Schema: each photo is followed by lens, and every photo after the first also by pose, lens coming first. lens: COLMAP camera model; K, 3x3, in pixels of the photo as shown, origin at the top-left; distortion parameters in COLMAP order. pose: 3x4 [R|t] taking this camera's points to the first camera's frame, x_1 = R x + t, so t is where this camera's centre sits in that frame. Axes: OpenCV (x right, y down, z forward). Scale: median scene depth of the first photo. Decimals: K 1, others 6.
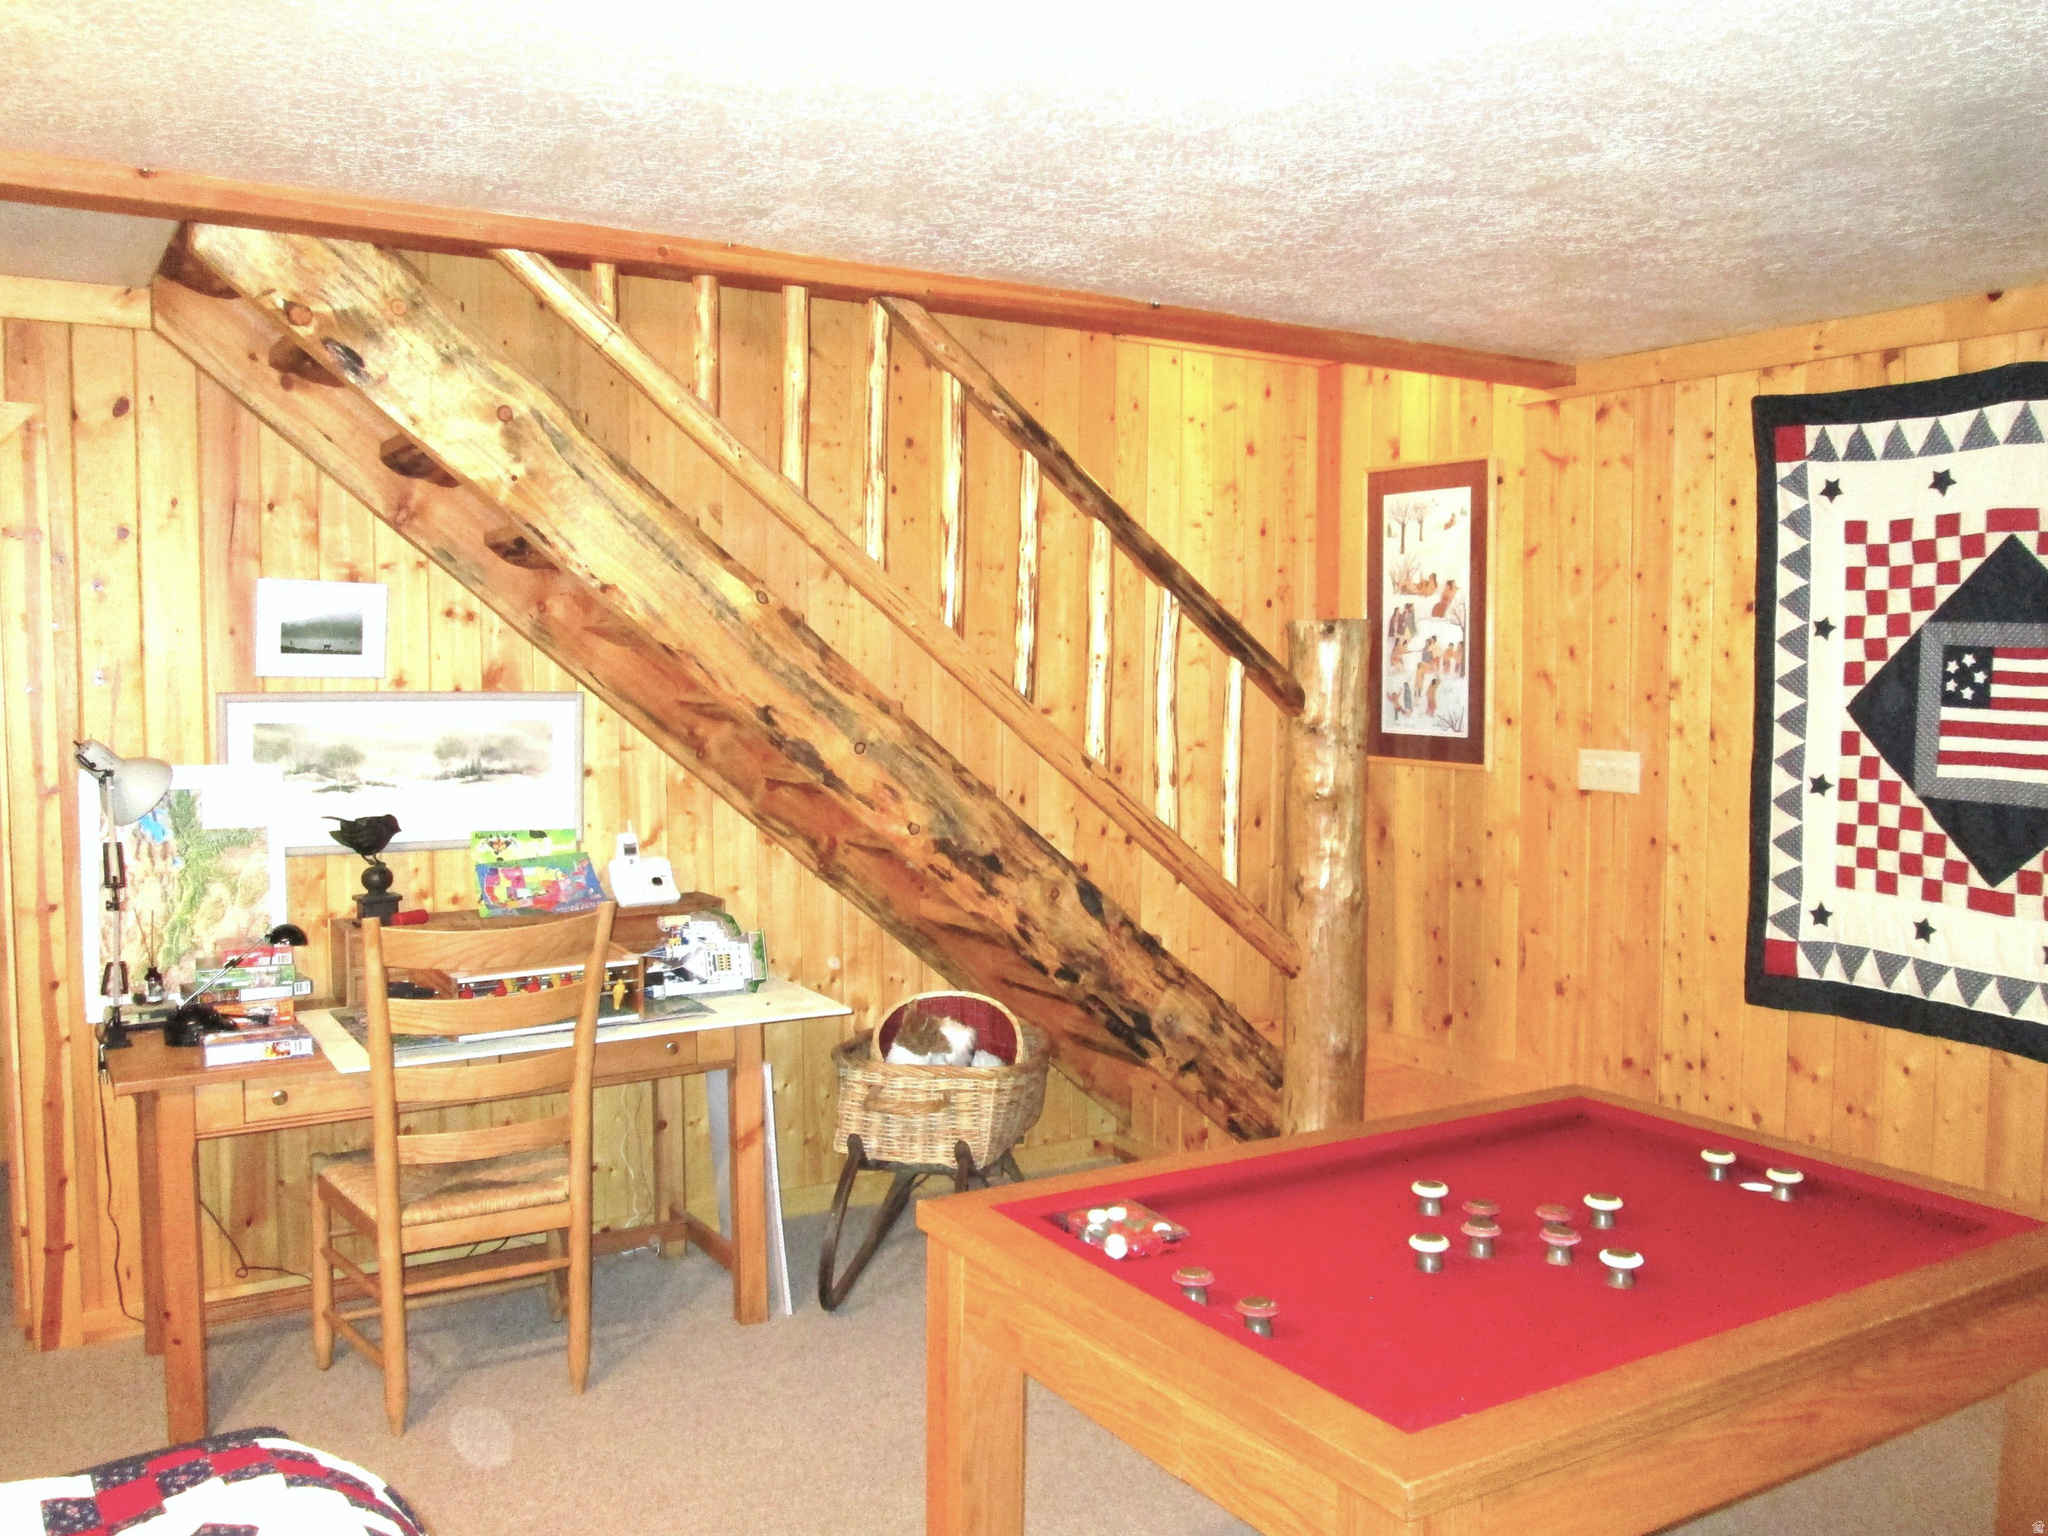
lens RADIAL K [[1704.5, 0, 1024.1], [0, 1704.5, 762.3], [0, 0, 1]] dist [-0.045691, 0.000859]
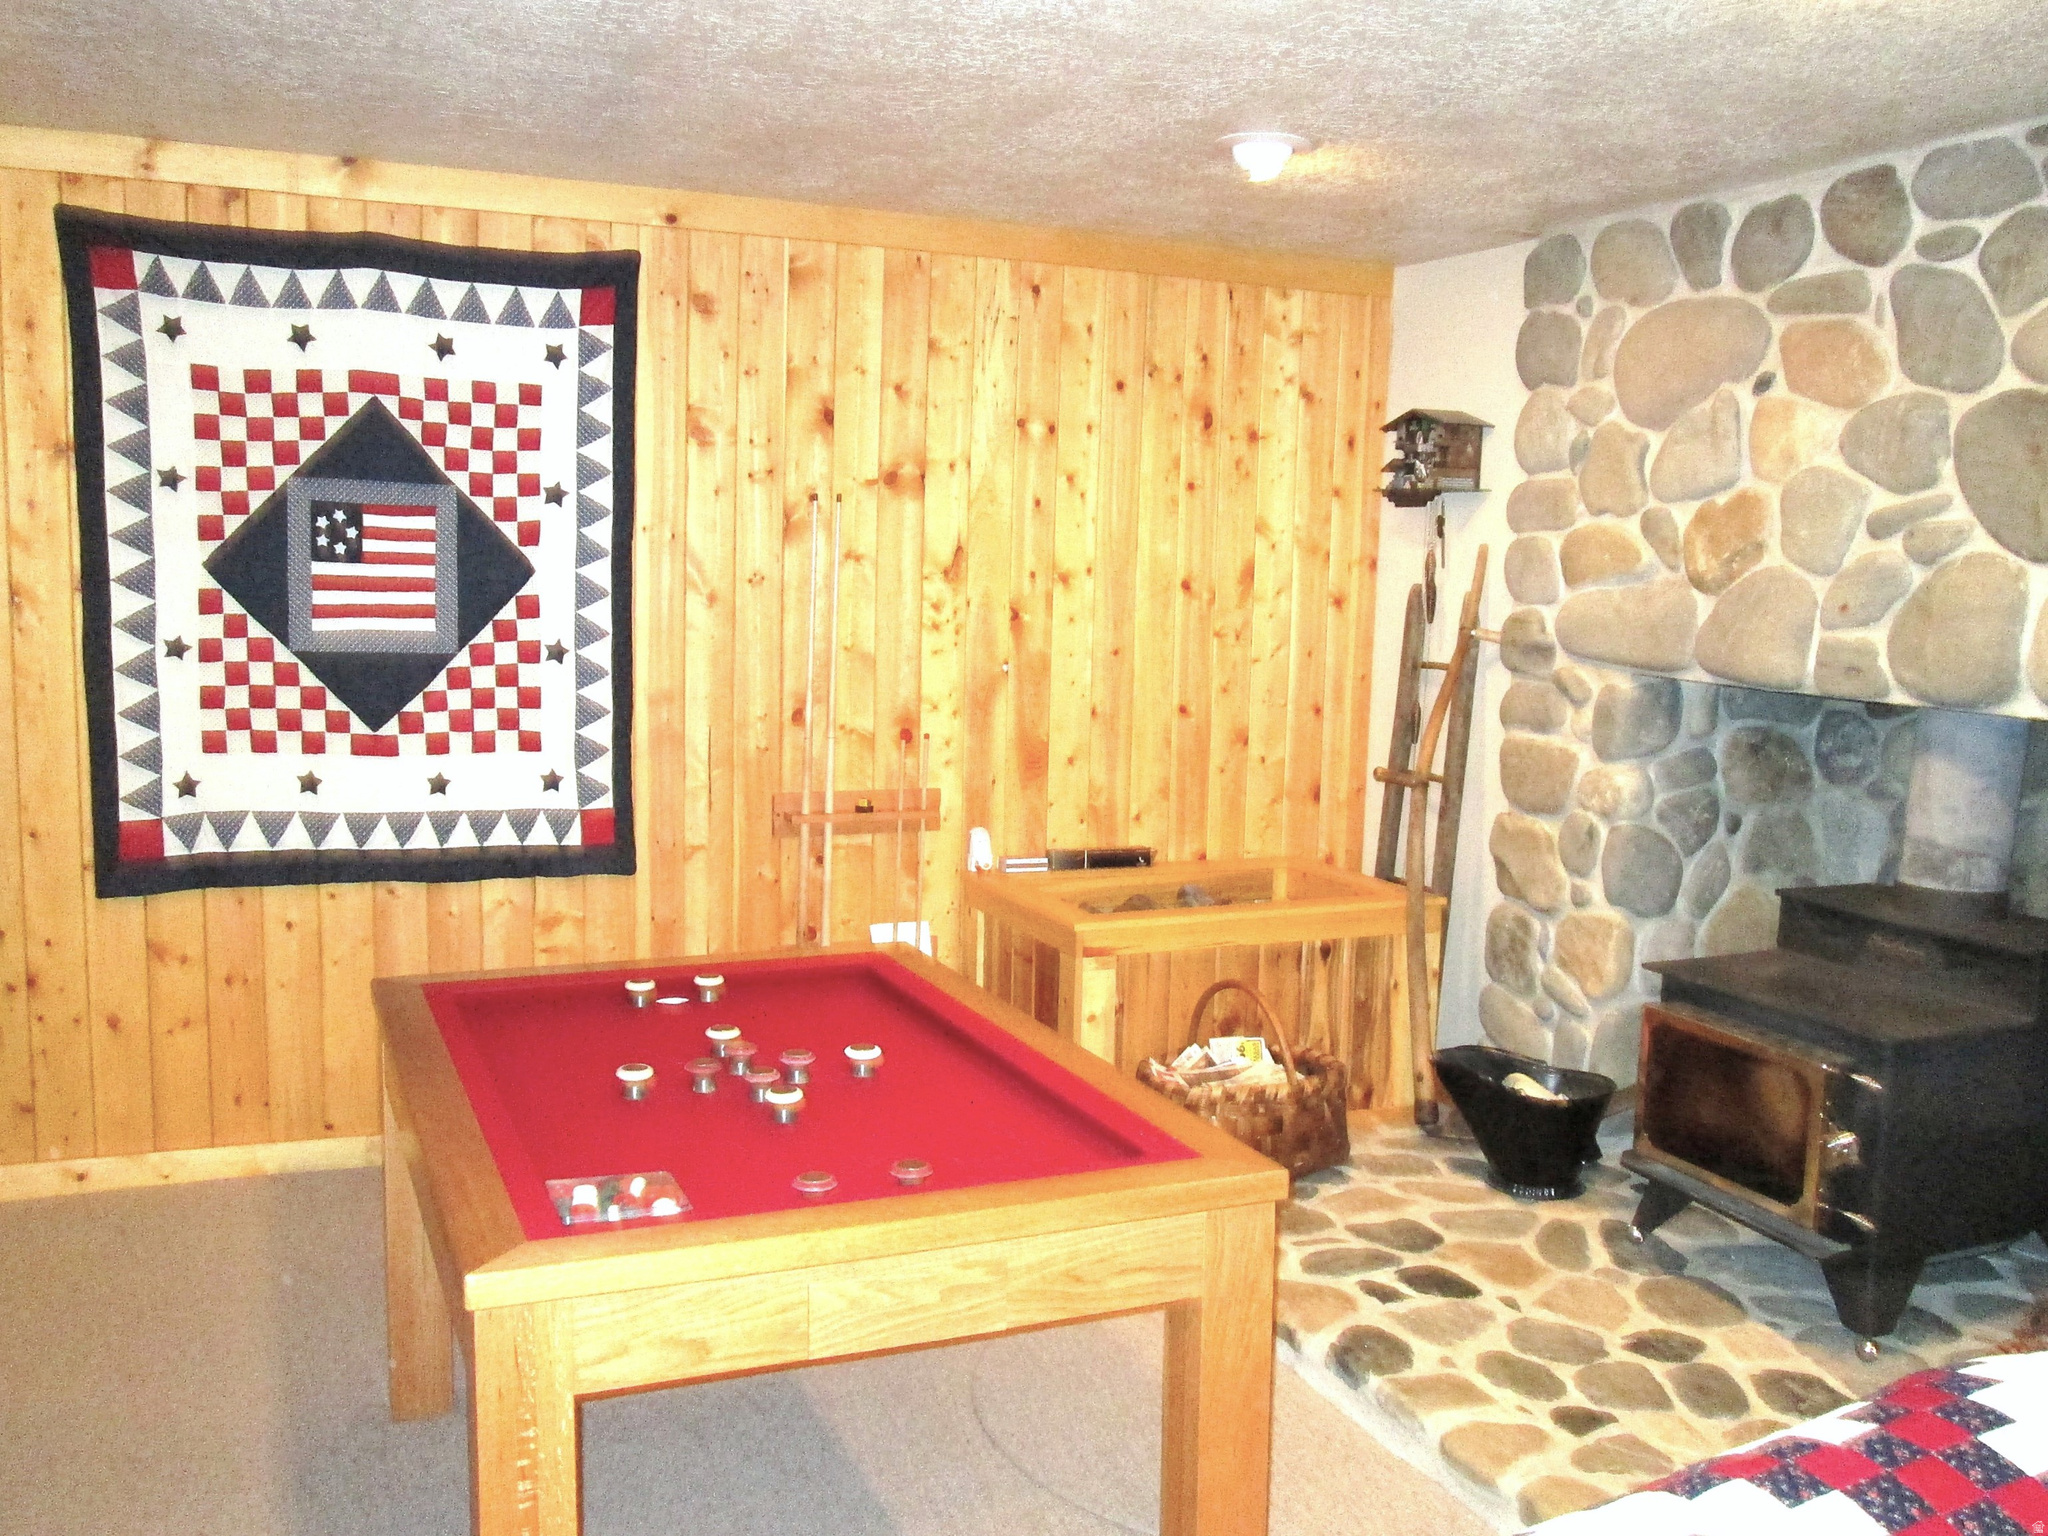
lens RADIAL K [[1774.4, 0, 1023.8], [0, 1774.4, 766.1], [0, 0, 1]] dist [-0.048229, 0.039055]
pose [[0.141851, -0.125296, 0.981926, -0.440655], [0.039512, 0.991883, 0.120858, -0.021740], [-0.989099, 0.021654, 0.145650, 0.409702]]
